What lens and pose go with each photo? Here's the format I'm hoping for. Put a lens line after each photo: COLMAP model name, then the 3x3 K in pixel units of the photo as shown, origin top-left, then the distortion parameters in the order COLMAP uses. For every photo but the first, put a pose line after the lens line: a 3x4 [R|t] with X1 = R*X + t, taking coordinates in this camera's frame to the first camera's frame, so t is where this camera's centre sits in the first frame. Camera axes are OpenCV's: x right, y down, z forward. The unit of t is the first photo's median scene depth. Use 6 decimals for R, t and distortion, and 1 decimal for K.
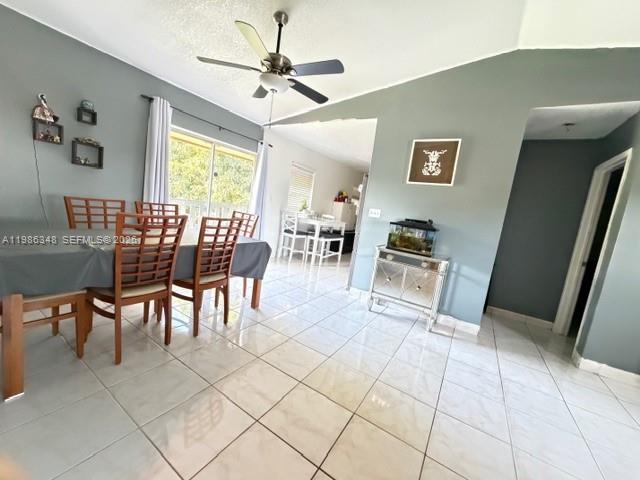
lens RADIAL K [[254.2, 0, 318.3], [0, 254.2, 240.0], [0, 0, 1]] dist [-0.000129, -0.000064]
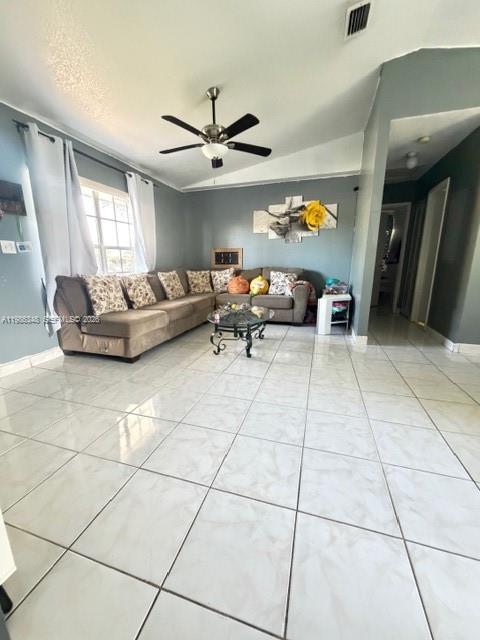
lens RADIAL K [[254.2, 0, 239.2], [0, 254.2, 318.2], [0, 0, 1]] dist [-0.000129, -0.000064]
pose [[-0.957986, -0.063112, -0.279786, 1.617584], [-0.154430, 0.935516, 0.317743, 0.085991], [0.241692, 0.347601, -0.905958, 1.686154]]
